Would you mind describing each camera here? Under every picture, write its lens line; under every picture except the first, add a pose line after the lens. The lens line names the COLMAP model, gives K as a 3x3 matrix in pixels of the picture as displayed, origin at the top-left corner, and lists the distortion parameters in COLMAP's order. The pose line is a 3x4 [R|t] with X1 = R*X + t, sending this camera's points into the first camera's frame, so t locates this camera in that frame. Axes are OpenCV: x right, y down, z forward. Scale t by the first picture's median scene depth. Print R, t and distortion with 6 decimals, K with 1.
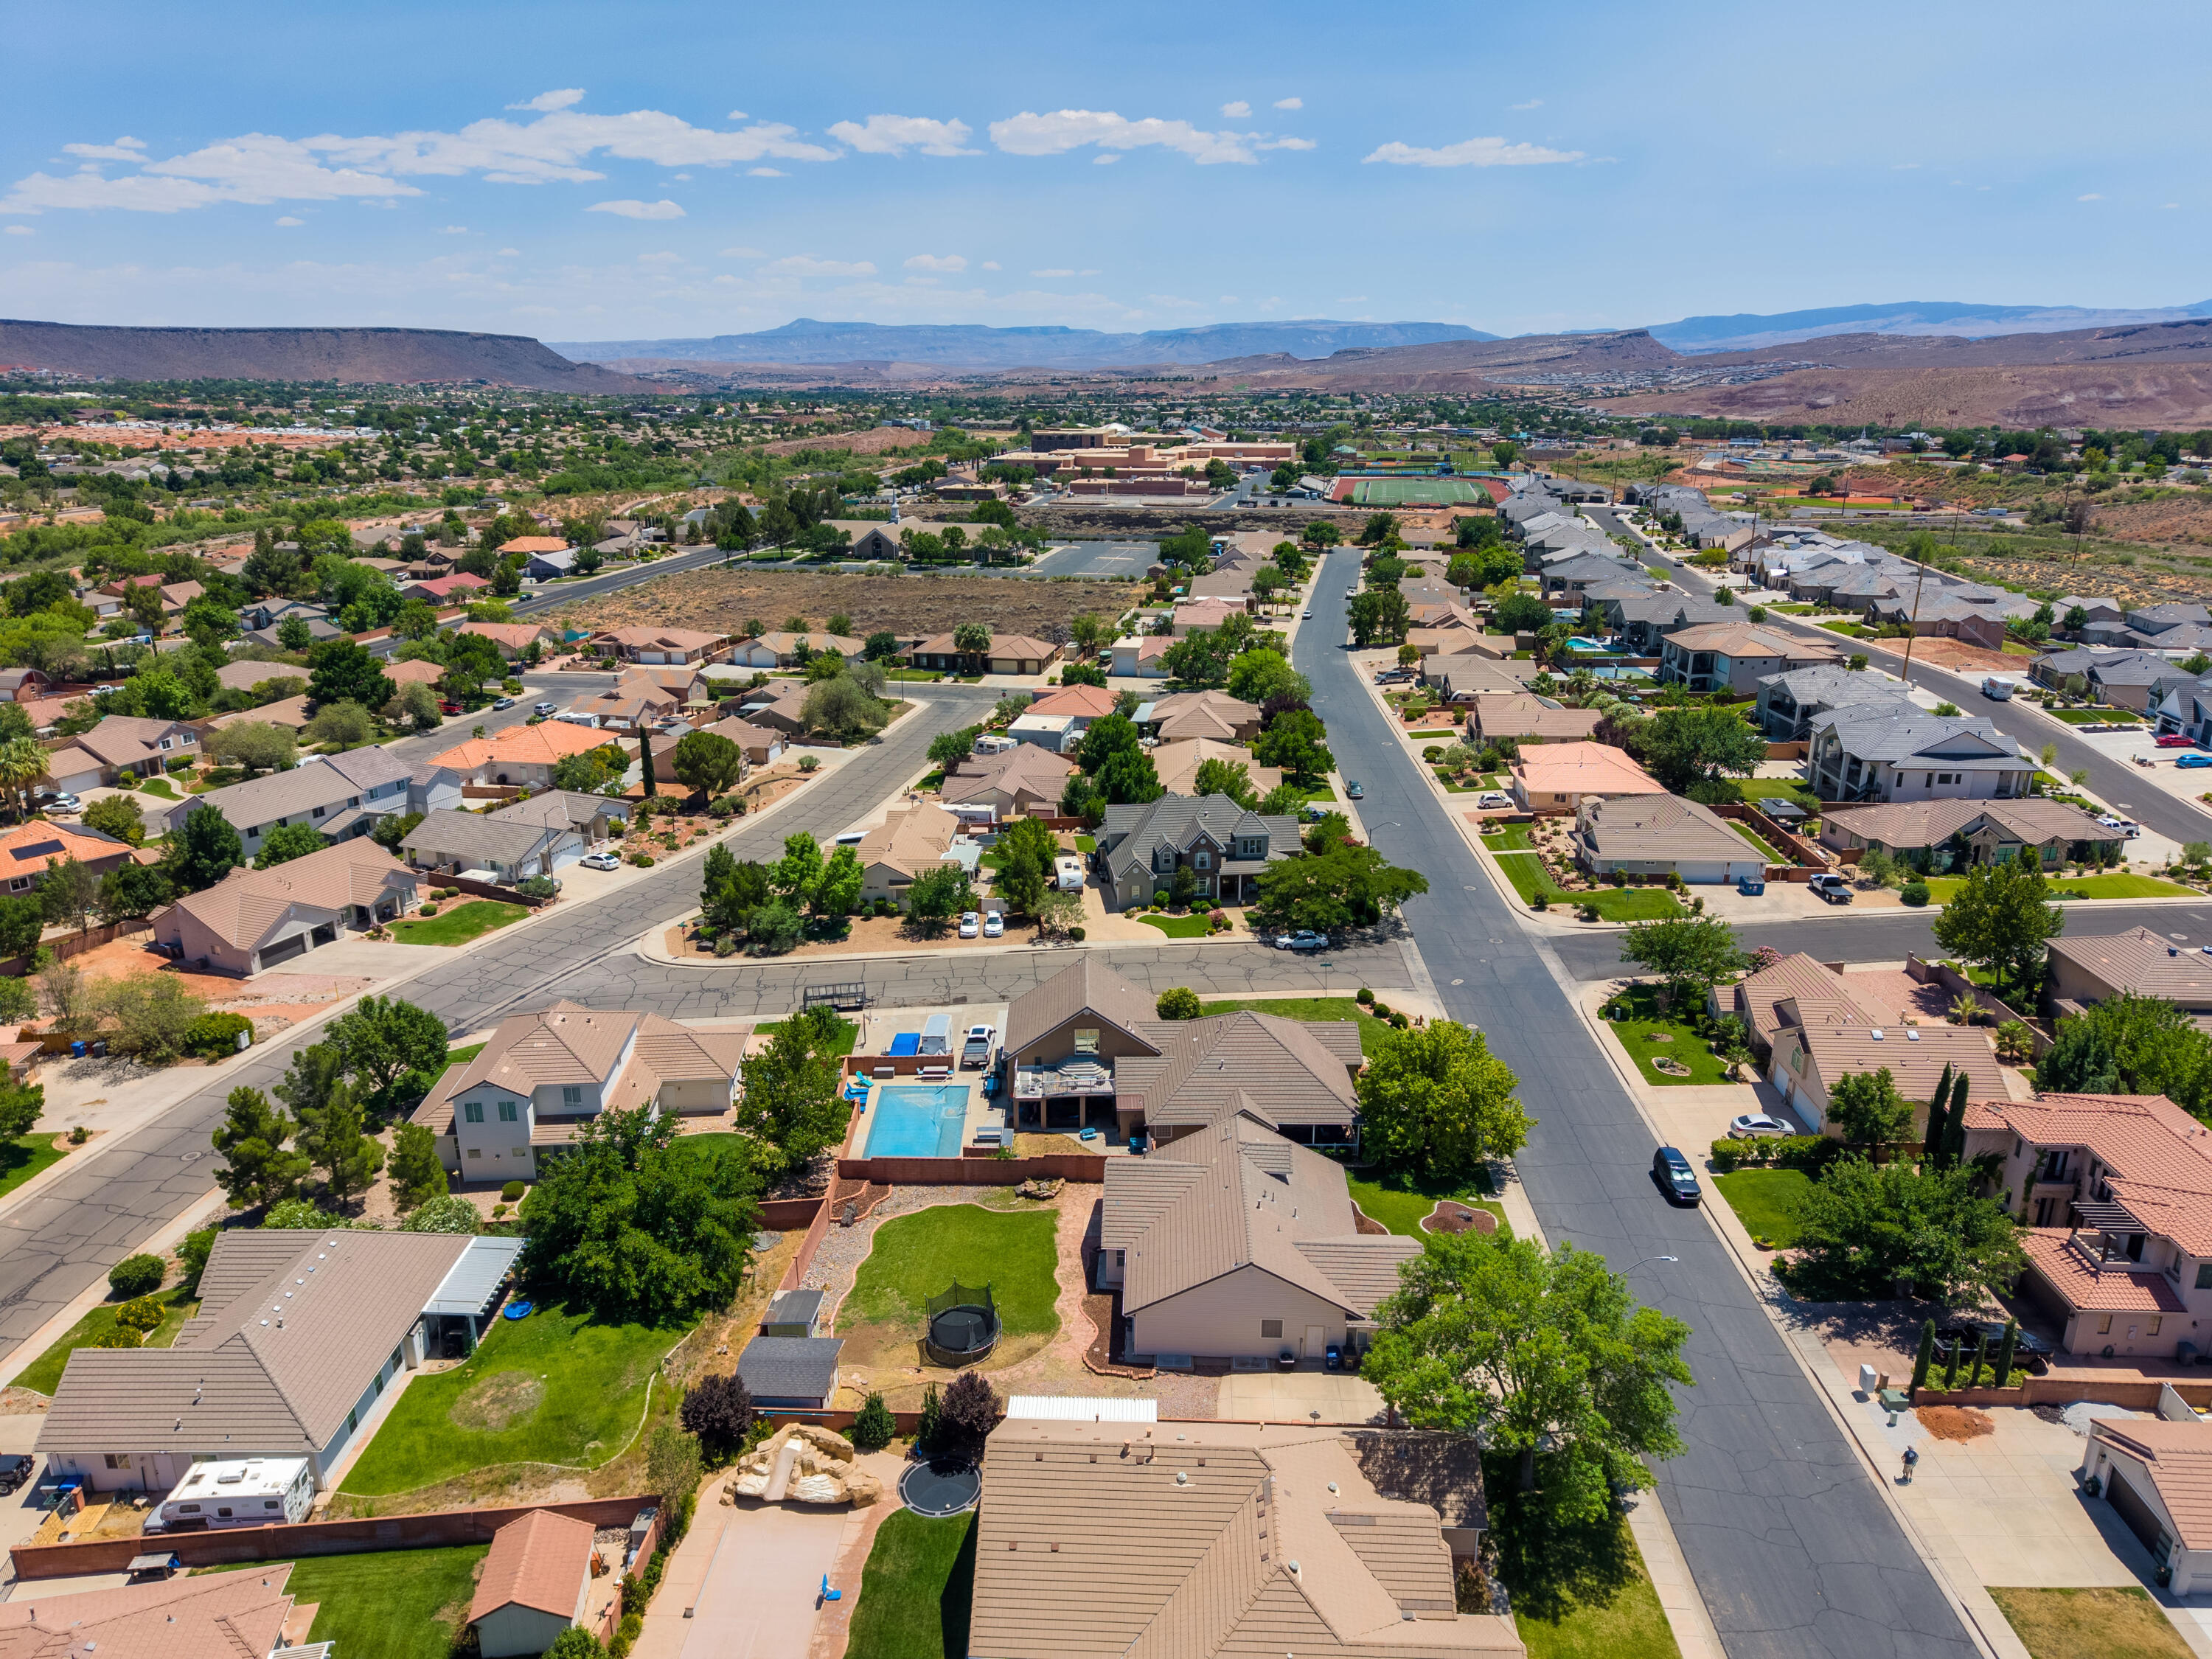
lens RADIAL K [[1473.7, 0, 1101.2], [0, 1473.7, 823.4], [0, 0, 1]] dist [0.033526, -0.032846]
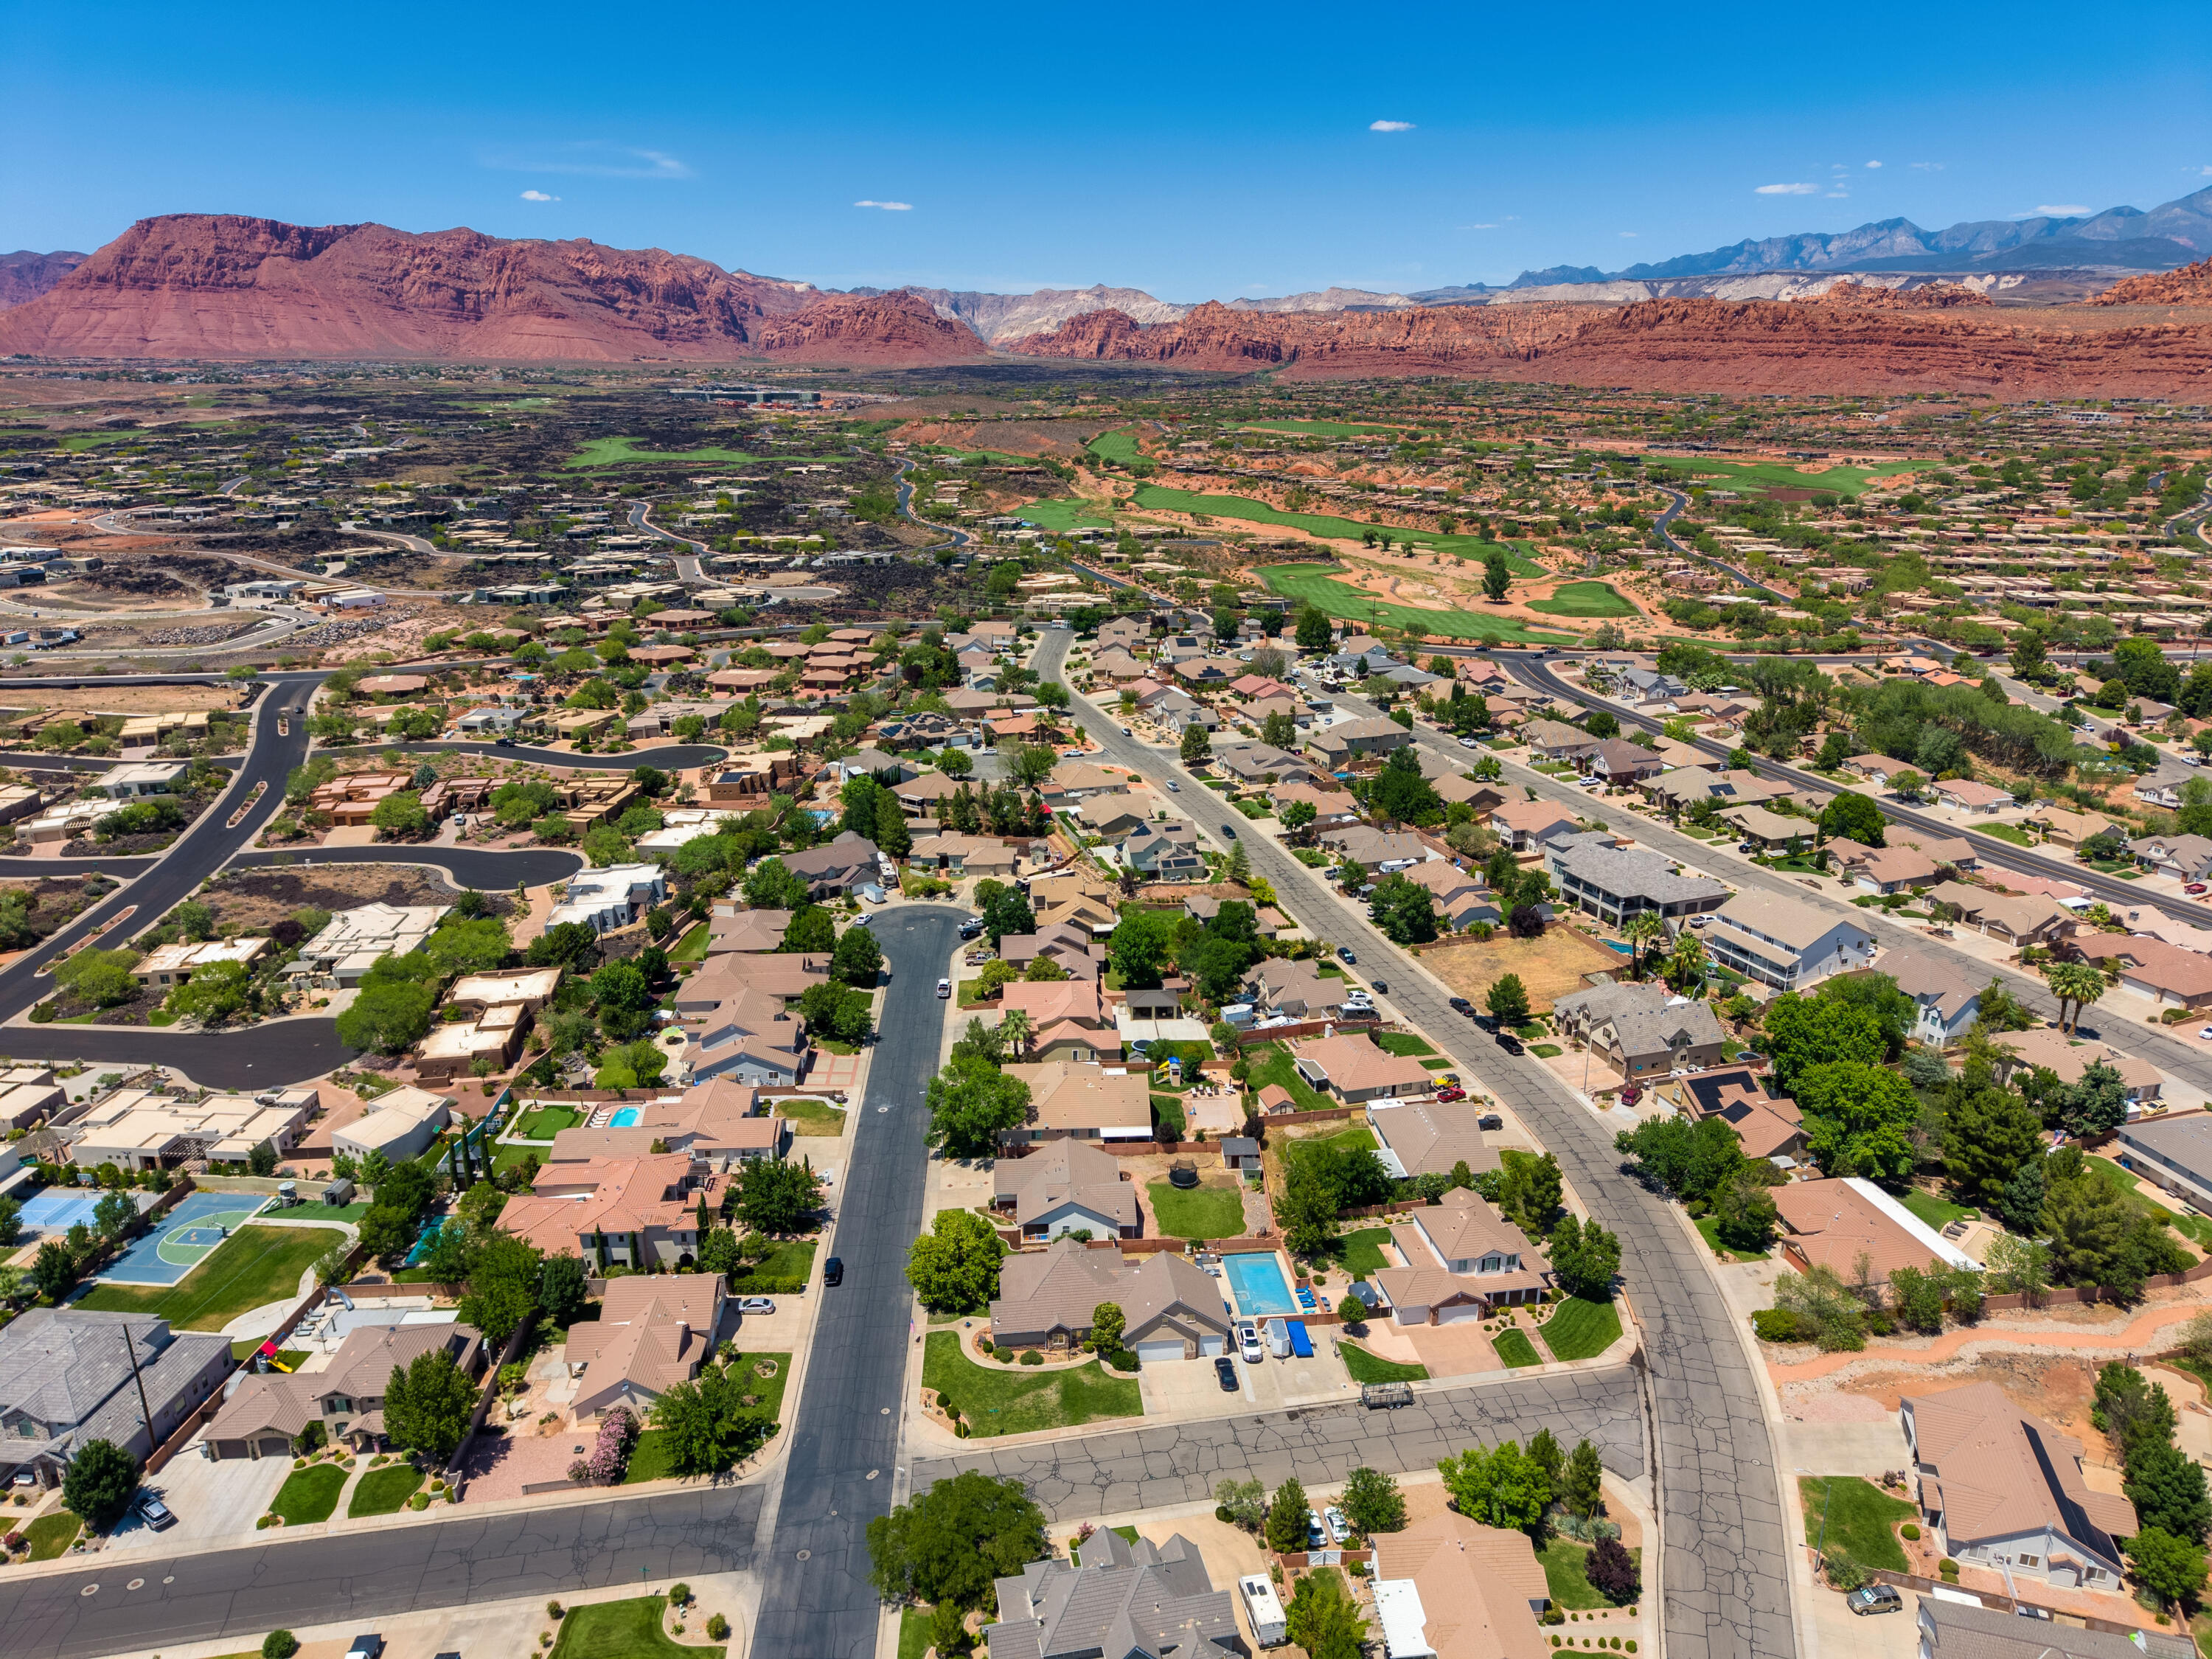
lens RADIAL K [[1473.7, 0, 1099.6], [0, 1473.7, 808.5], [0, 0, 1]] dist [0.033526, -0.032846]
pose [[-0.995137, 0.027999, -0.094437, 0.097645], [-0.029739, 0.828606, 0.559041, -0.580258], [0.093904, 0.559131, -0.823744, 1.013775]]
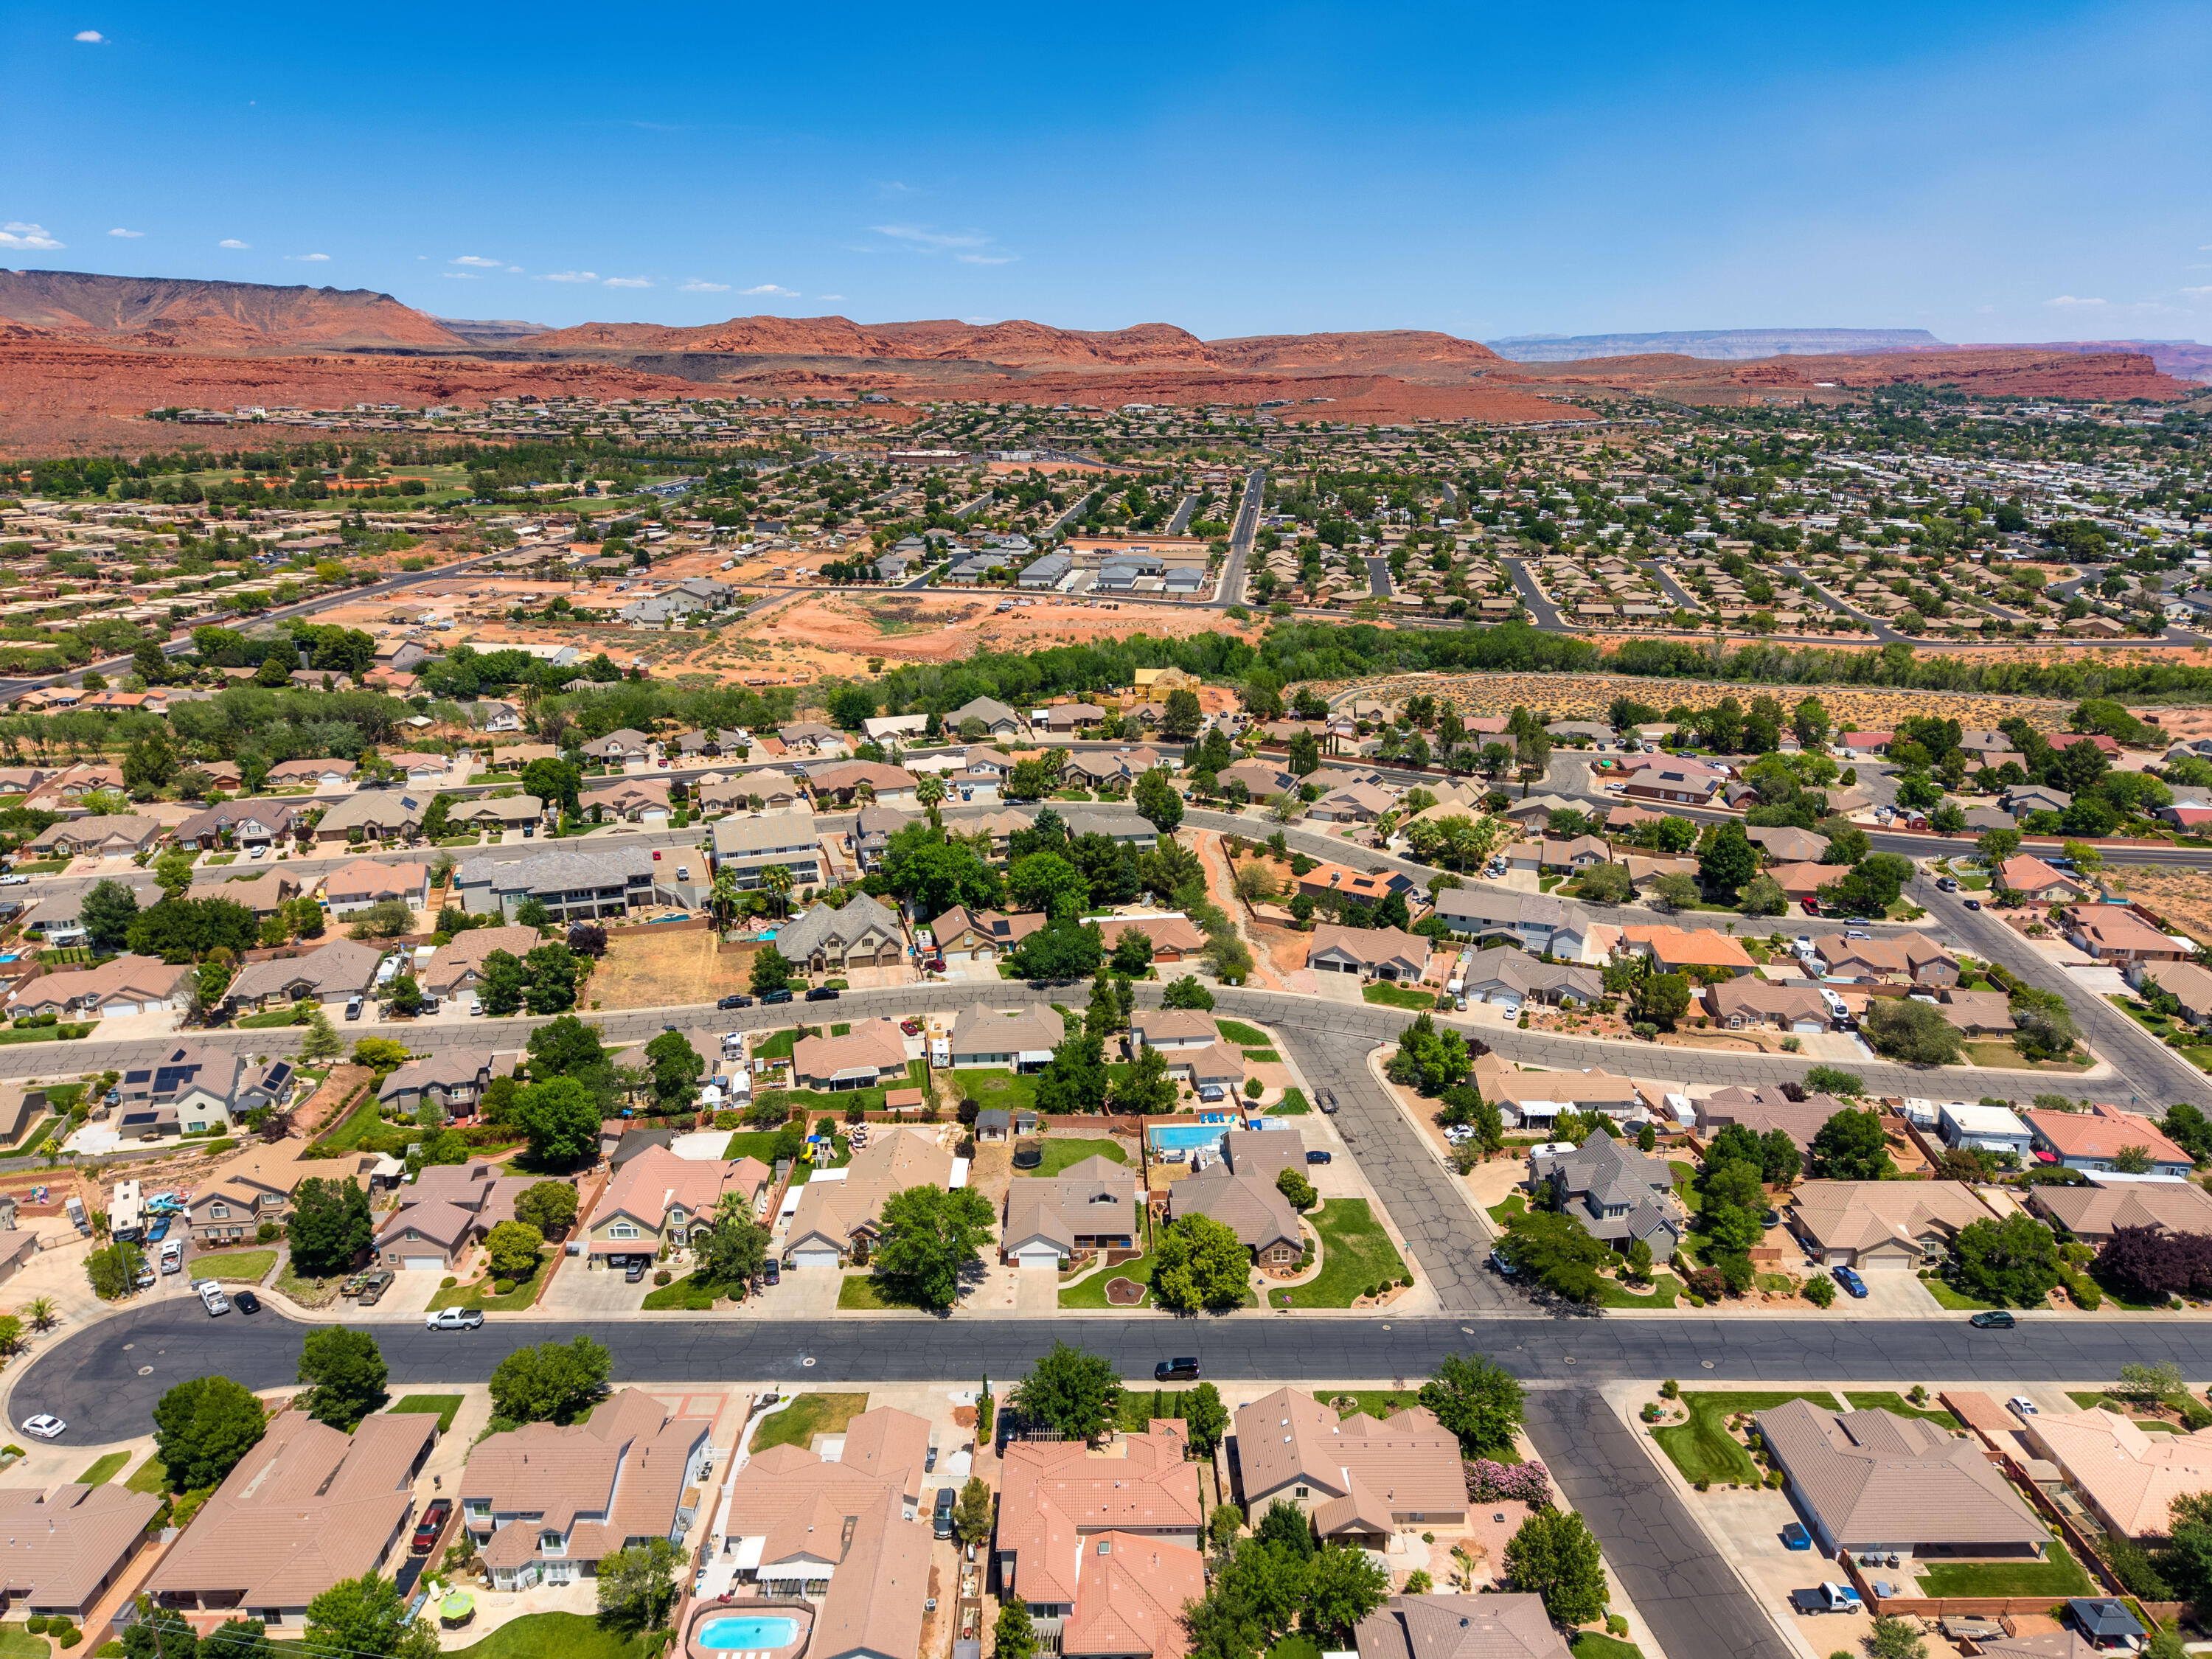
lens RADIAL K [[1473.7, 0, 1102.3], [0, 1473.7, 829.1], [0, 0, 1]] dist [0.033526, -0.032846]
pose [[0.051563, 0.296881, -0.953521, 0.814485], [-0.296804, 0.916205, 0.269212, -0.336377], [0.953545, 0.269127, 0.135358, 0.241892]]
